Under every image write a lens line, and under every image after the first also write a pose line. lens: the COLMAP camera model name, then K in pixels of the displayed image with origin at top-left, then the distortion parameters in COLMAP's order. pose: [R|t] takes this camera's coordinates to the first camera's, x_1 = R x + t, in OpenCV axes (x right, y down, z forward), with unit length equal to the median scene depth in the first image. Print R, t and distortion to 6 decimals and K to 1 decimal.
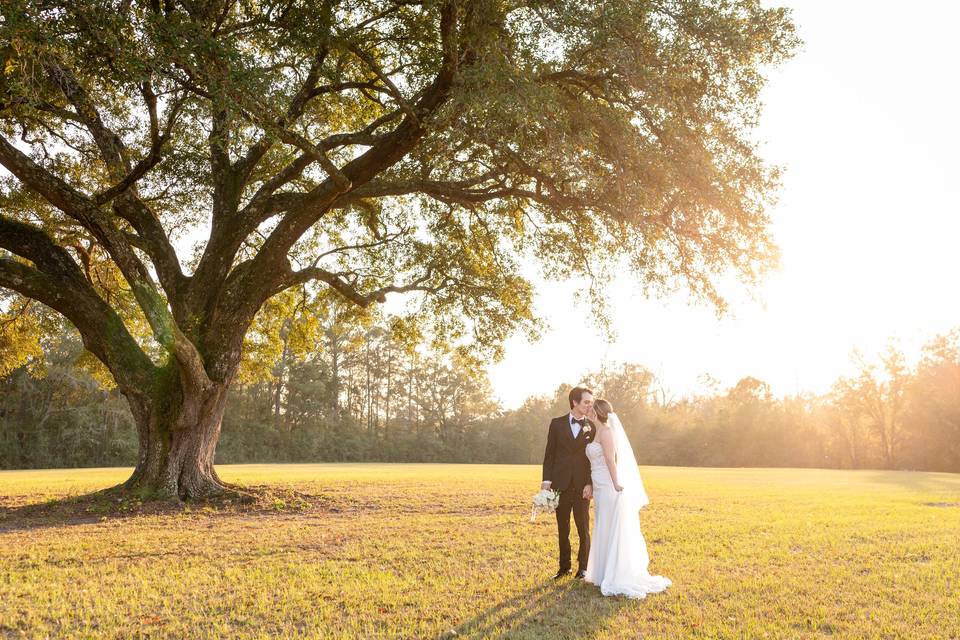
lens RADIAL K [[1046.3, 0, 480.0], [0, 1046.3, 320.0], [0, 0, 1]] dist [0.107043, 0.000254]
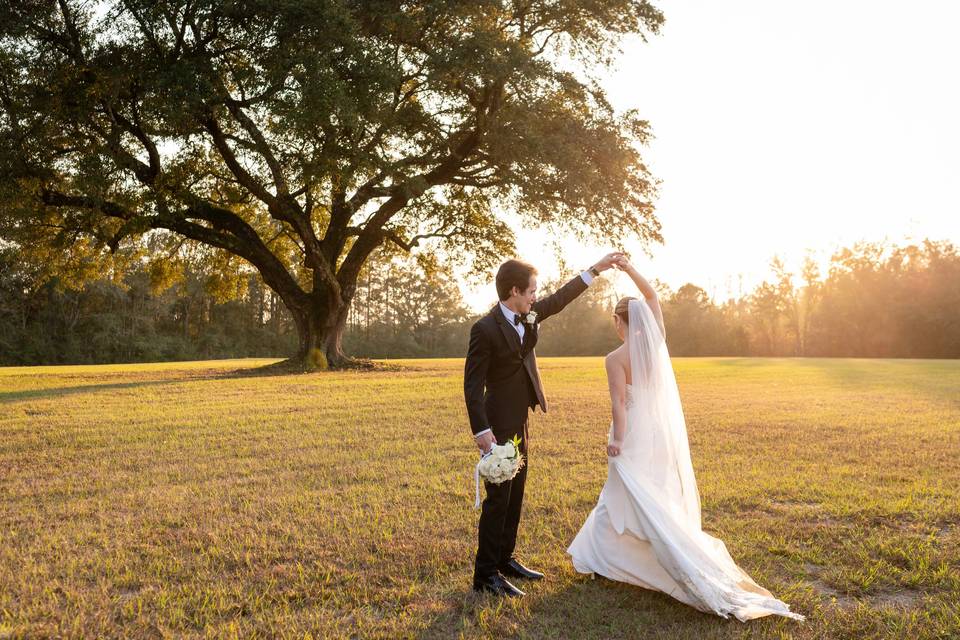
lens RADIAL K [[1046.3, 0, 480.0], [0, 1046.3, 320.0], [0, 0, 1]] dist [0.107043, 0.000254]
pose [[0.999242, -0.007290, 0.038248, -0.016687], [0.003774, 0.995826, 0.091199, -0.013487], [-0.038753, -0.090985, 0.995098, -0.146016]]
